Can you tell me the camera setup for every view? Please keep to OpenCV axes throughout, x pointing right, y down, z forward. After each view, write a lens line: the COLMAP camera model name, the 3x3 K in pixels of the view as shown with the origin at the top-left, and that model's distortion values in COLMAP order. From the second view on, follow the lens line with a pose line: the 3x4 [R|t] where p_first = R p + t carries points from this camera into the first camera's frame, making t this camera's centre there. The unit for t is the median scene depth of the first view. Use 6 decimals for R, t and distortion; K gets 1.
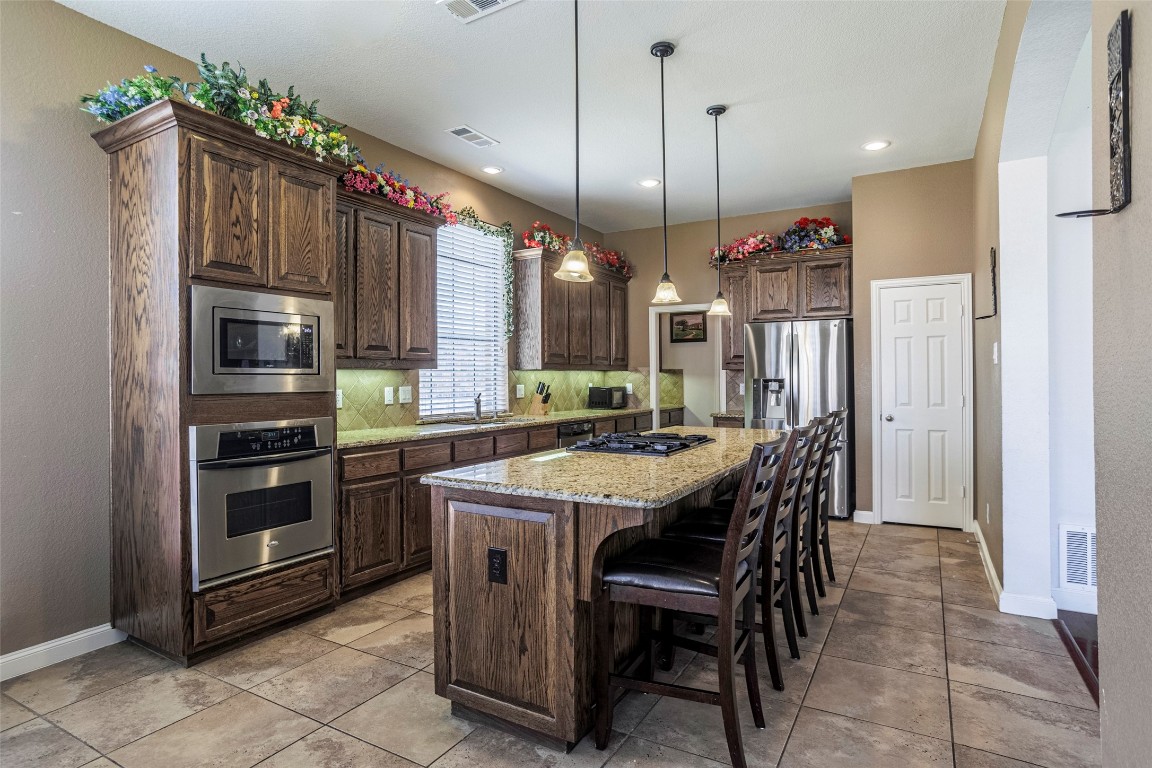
lens RADIAL K [[627.7, 0, 561.7], [0, 627.7, 378.8], [0, 0, 1]] dist [-0.073409, 0.054792]
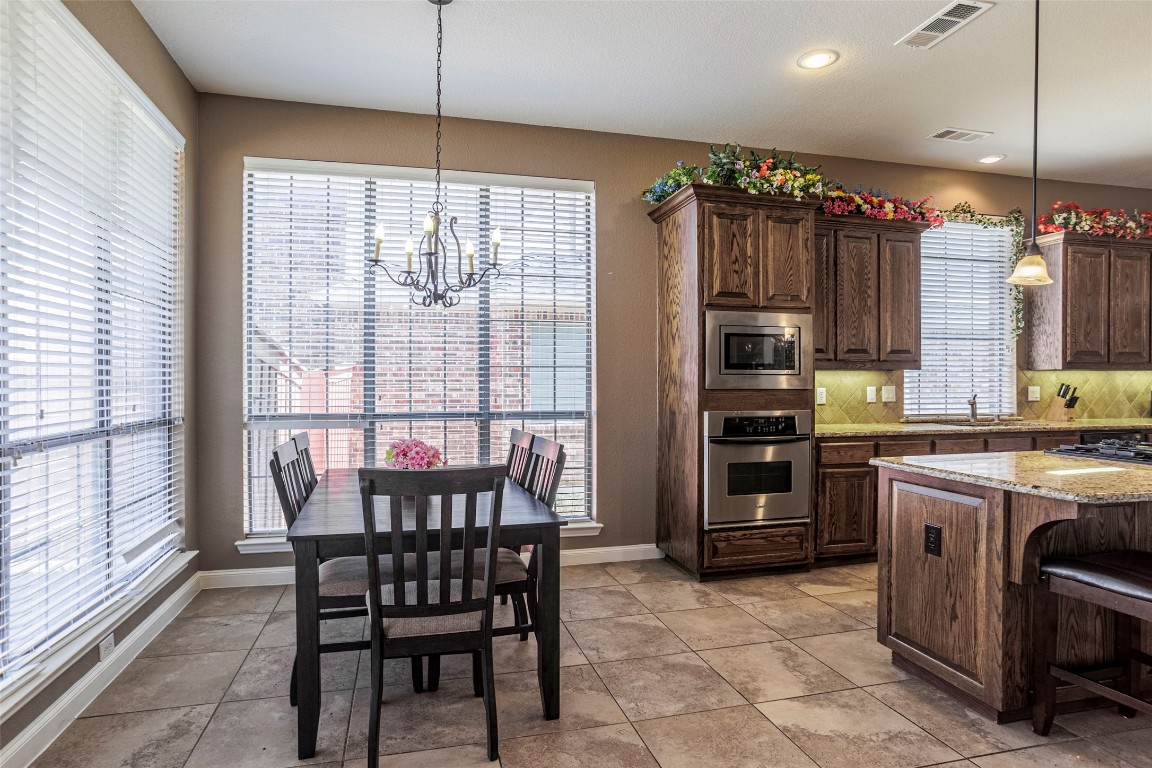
lens RADIAL K [[627.7, 0, 561.7], [0, 627.7, 378.8], [0, 0, 1]] dist [-0.073409, 0.054792]
pose [[0.707997, 0.005298, -0.706196, 0.161134], [-0.005793, 0.999982, 0.001694, 0.001859], [0.706192, 0.002891, 0.708014, -0.224260]]
